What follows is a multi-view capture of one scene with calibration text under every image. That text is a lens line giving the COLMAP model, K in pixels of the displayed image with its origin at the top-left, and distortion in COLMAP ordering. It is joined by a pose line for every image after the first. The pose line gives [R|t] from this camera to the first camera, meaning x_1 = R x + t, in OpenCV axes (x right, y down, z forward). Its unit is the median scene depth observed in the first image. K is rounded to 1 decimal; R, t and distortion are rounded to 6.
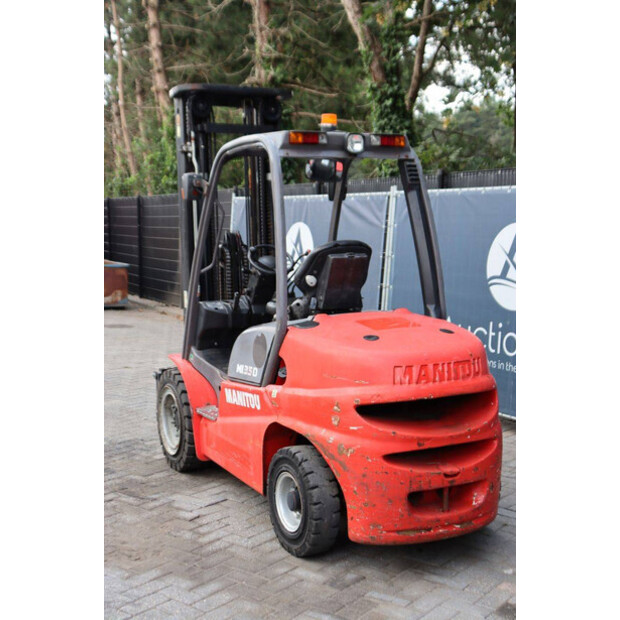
lens RADIAL K [[877.5, 0, 315.9], [0, 877.5, 317.5], [0, 0, 1]] dist [0.117664, 0.000000]
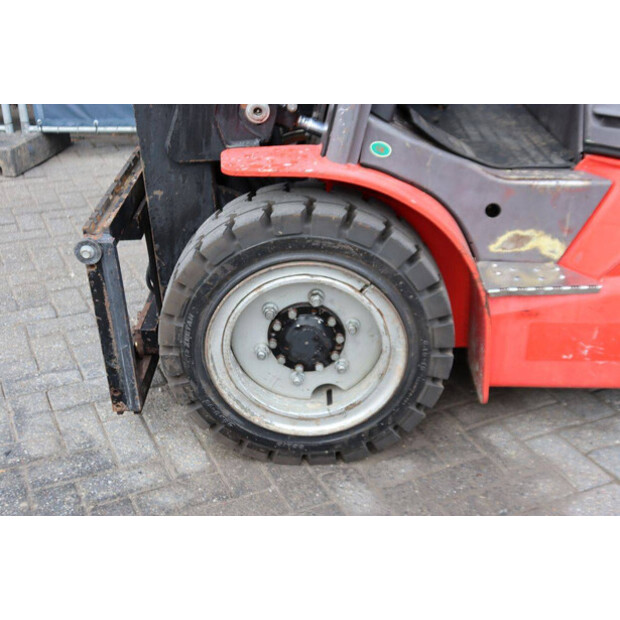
lens RADIAL K [[801.4, 0, 309.2], [0, 801.4, 309.7], [0, 0, 1]] dist [0.054126, 0.000000]
pose [[0.469788, -0.410186, 0.781694, -0.485502], [0.099385, 0.904438, 0.414866, -0.032647], [-0.877167, -0.117211, 0.465661, 1.039709]]
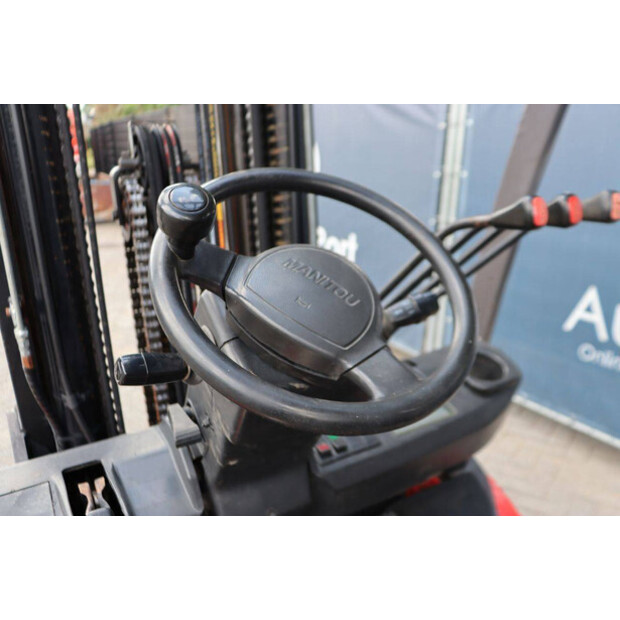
lens RADIAL K [[554.3, 0, 310.0], [0, 554.3, 316.4], [0, 0, 1]] dist [-0.101550, 0.011696]
pose [[0.998454, -0.036669, 0.041769, -0.065064], [0.027618, 0.979470, 0.199688, -0.088473], [-0.048233, -0.198226, 0.978969, 1.043637]]
